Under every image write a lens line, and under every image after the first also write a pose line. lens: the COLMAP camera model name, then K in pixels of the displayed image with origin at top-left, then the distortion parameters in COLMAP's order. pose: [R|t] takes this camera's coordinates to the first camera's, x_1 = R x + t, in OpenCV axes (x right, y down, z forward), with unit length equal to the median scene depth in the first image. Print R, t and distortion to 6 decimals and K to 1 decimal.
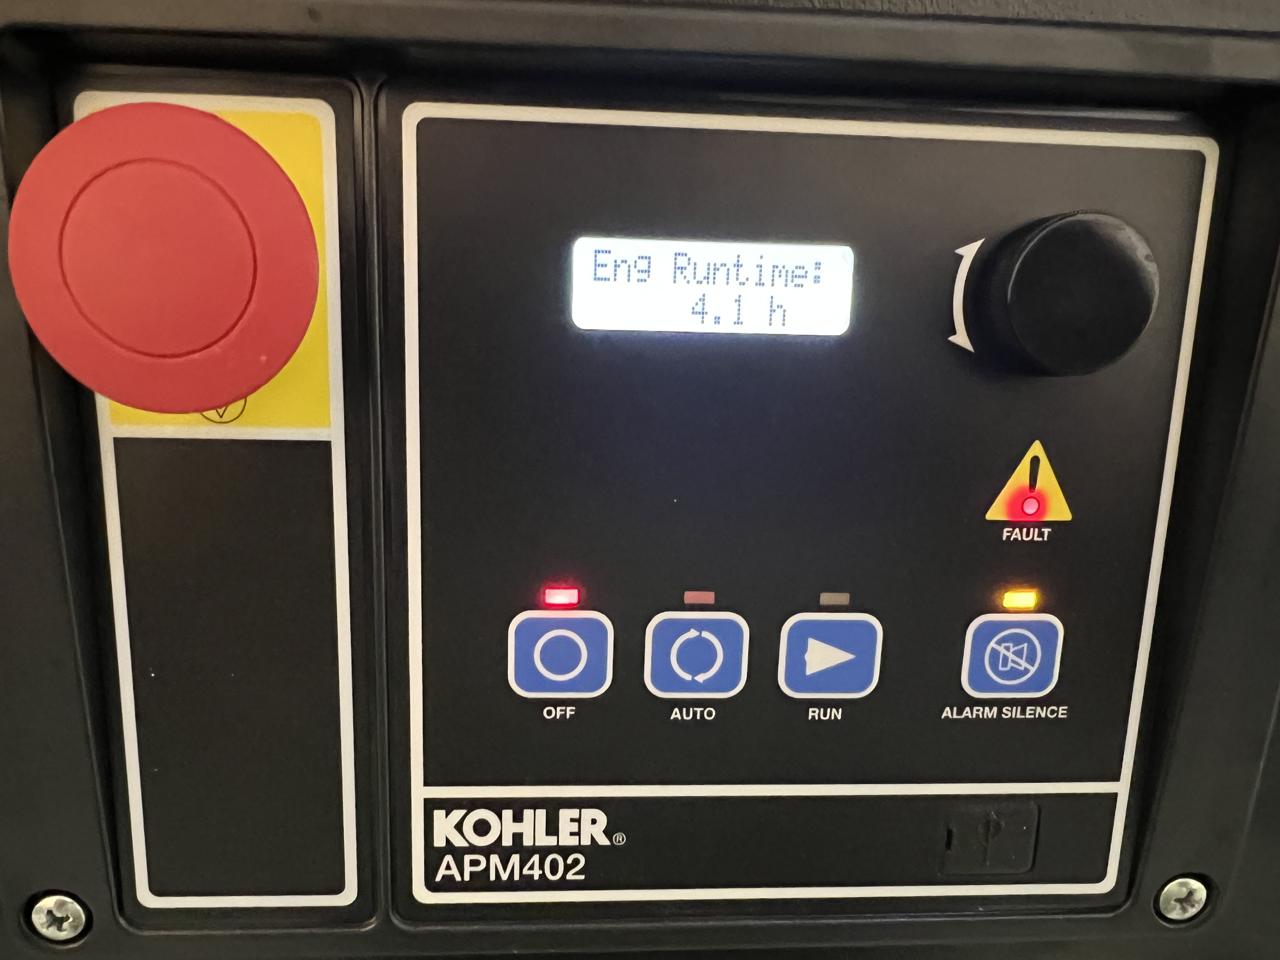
lens RADIAL K [[960.2, 0, 558.9], [0, 960.2, 547.1], [0, 0, 1]] dist [0.066574, -0.076477]
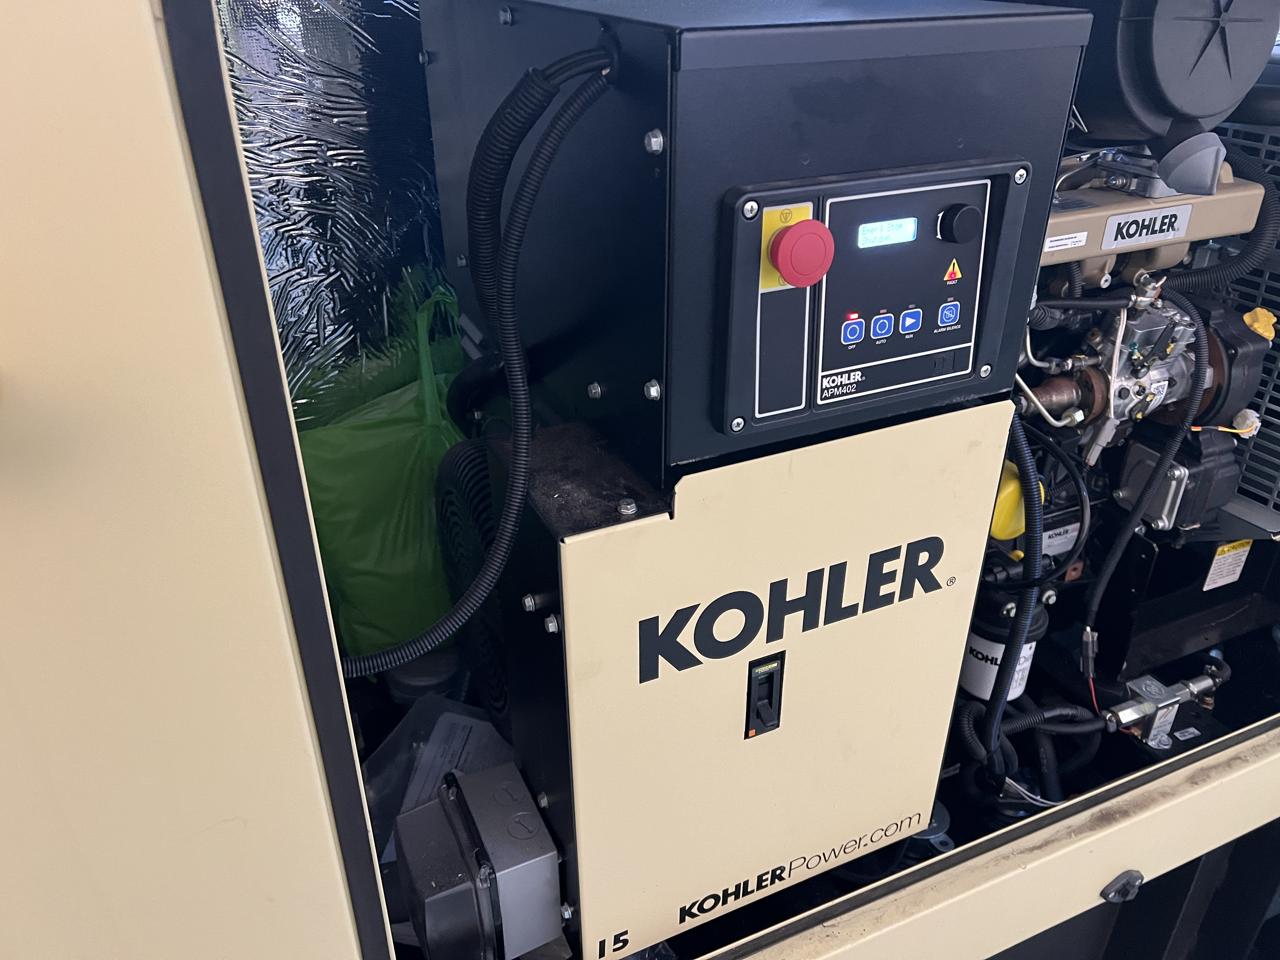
lens RADIAL K [[960.2, 0, 631.7], [0, 960.2, 488.3], [0, 0, 1]] dist [0.066574, -0.076477]
pose [[0.934232, -0.202591, 0.293544, -2.027987], [0.132899, 0.961481, 0.240609, -0.322957], [-0.330982, -0.185773, 0.925170, -2.332188]]
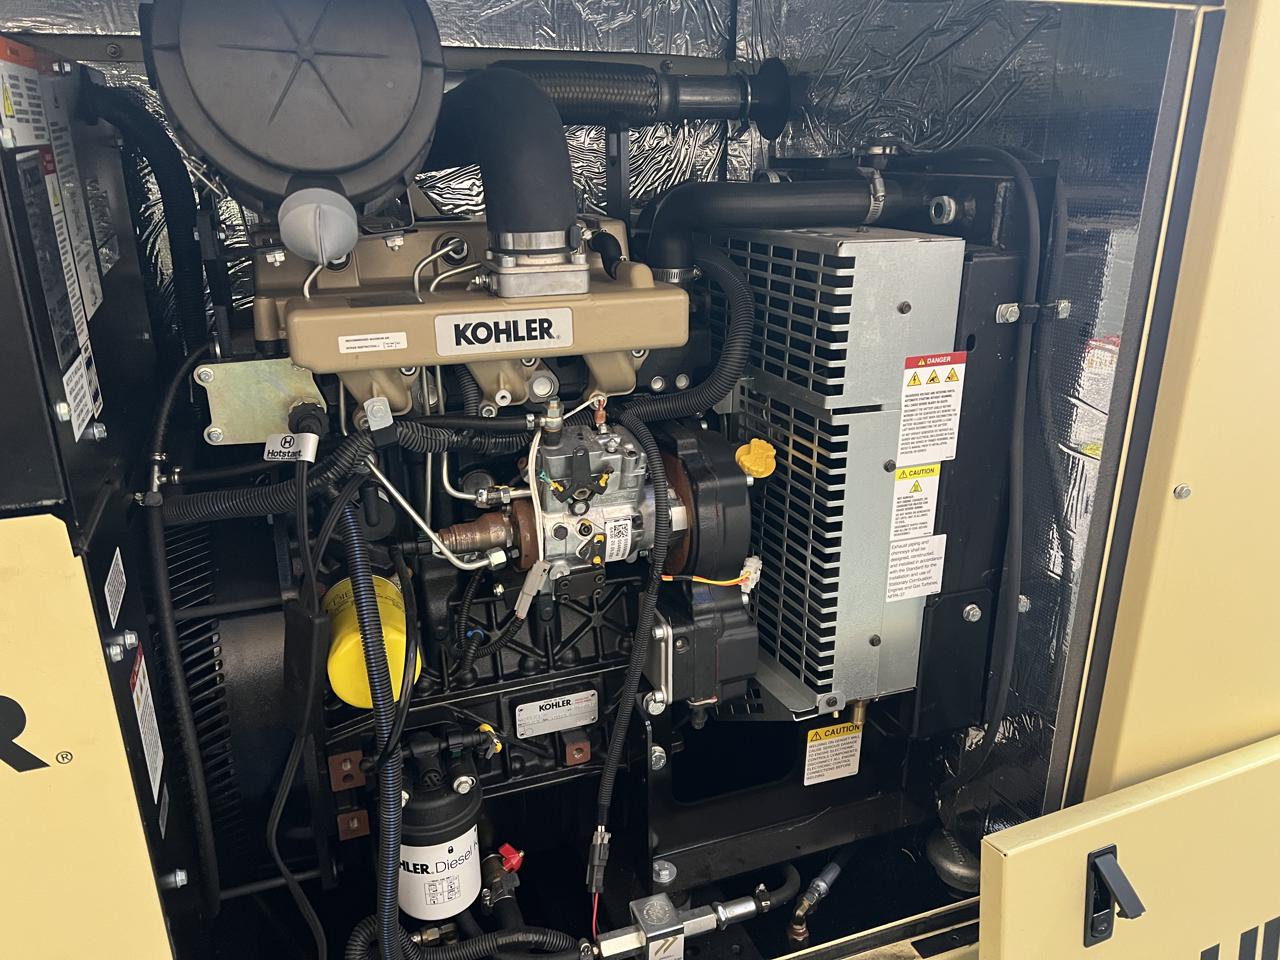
lens RADIAL K [[960.2, 0, 638.9], [0, 960.2, 486.3], [0, 0, 1]] dist [0.066574, -0.076477]
pose [[0.956288, -0.128453, 0.262703, 1.964256], [0.117095, 0.991396, 0.058509, 0.516930], [-0.267959, -0.025190, 0.963101, -2.557265]]
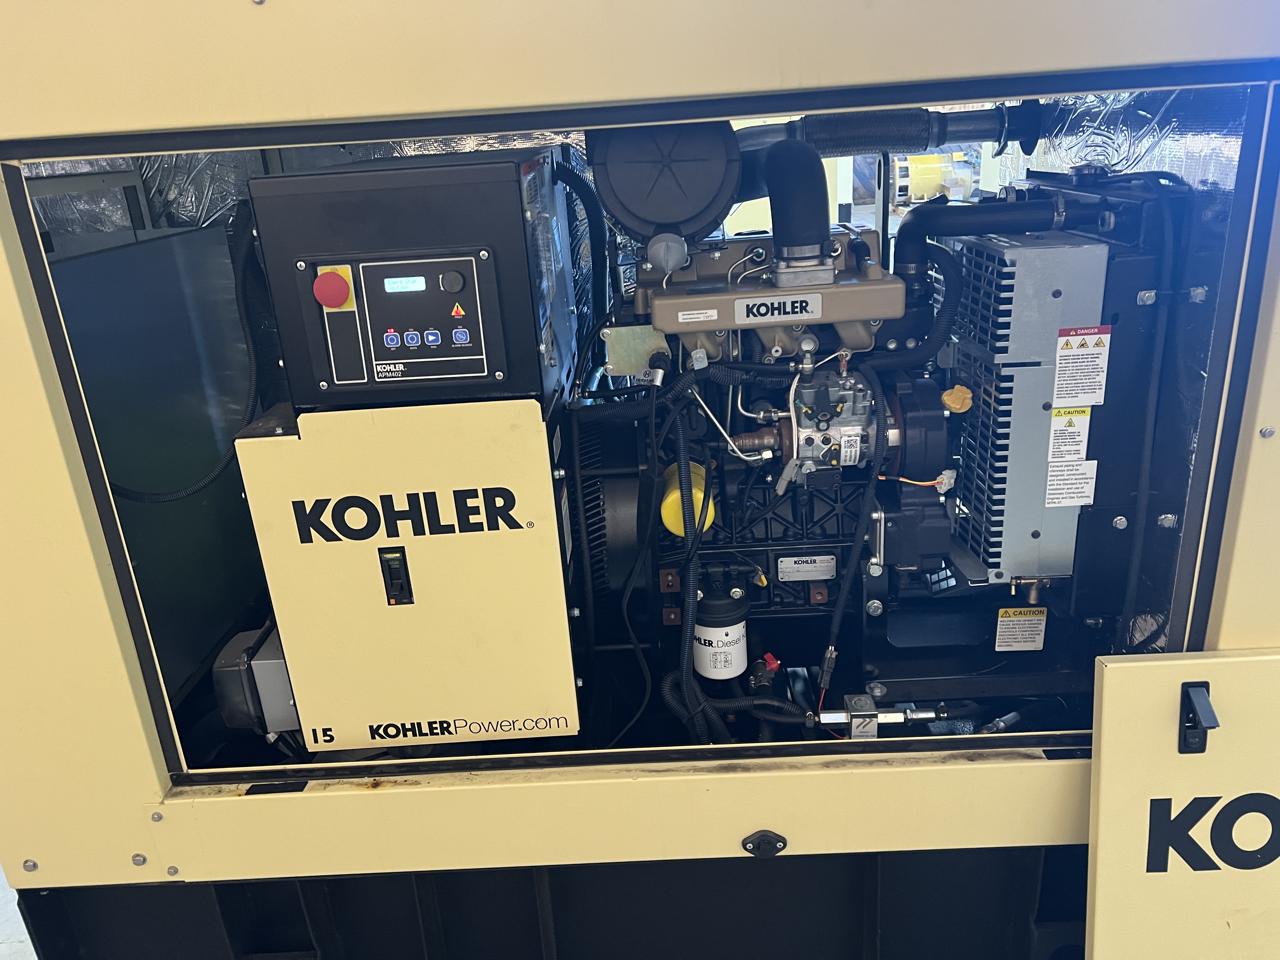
lens RADIAL K [[960.2, 0, 639.3], [0, 960.2, 486.2], [0, 0, 1]] dist [0.066574, -0.076477]
pose [[0.992721, -0.061181, -0.103740, 2.294199], [0.067249, 0.996161, 0.056038, 0.845827], [0.099914, -0.062607, 0.993025, -5.450738]]
